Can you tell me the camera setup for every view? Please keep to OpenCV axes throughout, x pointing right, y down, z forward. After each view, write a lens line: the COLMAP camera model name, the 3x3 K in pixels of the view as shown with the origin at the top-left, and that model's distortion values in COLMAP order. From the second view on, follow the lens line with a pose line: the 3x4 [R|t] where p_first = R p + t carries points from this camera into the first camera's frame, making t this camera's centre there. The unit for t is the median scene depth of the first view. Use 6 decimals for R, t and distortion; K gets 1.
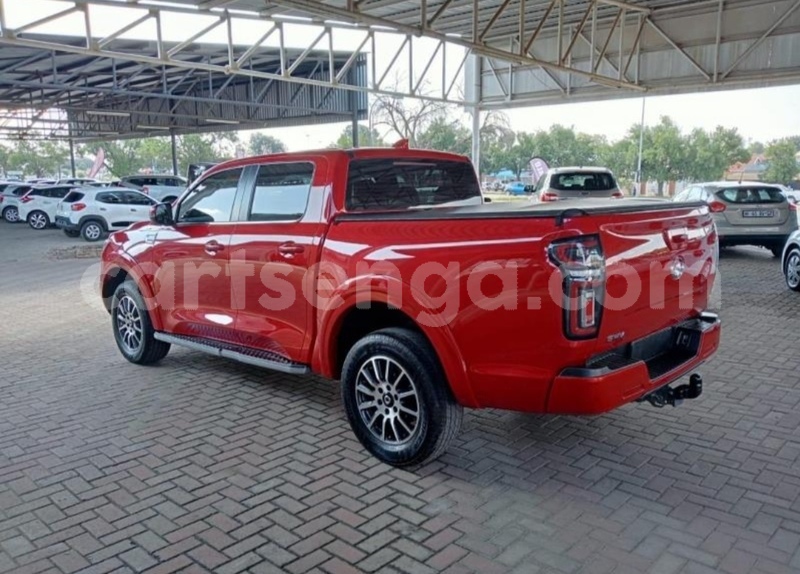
lens RADIAL K [[639.8, 0, 400.0], [0, 639.8, 287.0], [0, 0, 1]] dist [-0.001164, -0.010668]
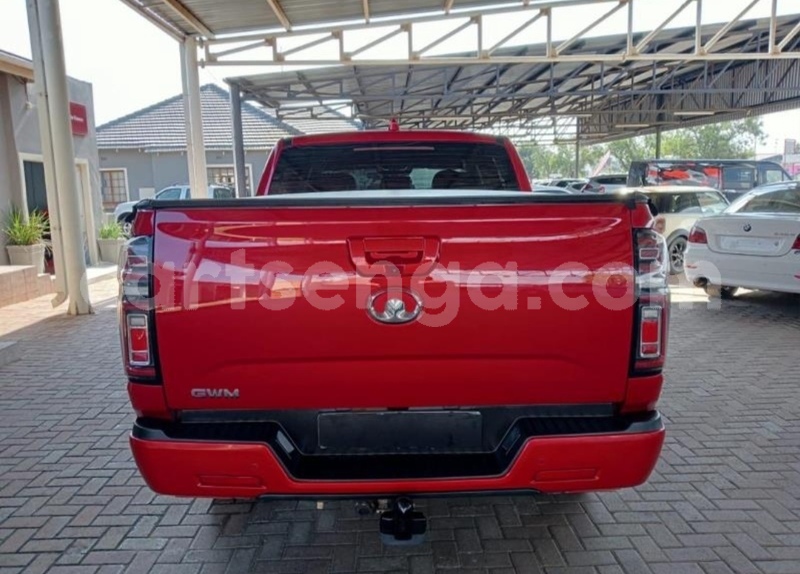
lens RADIAL K [[639.8, 0, 400.0], [0, 639.8, 287.0], [0, 0, 1]] dist [-0.001164, -0.010668]
pose [[0.689156, 0.105901, -0.716833, 0.222309], [-0.106190, 0.993342, 0.044660, -0.020034], [0.716790, 0.045343, 0.695814, 0.157946]]
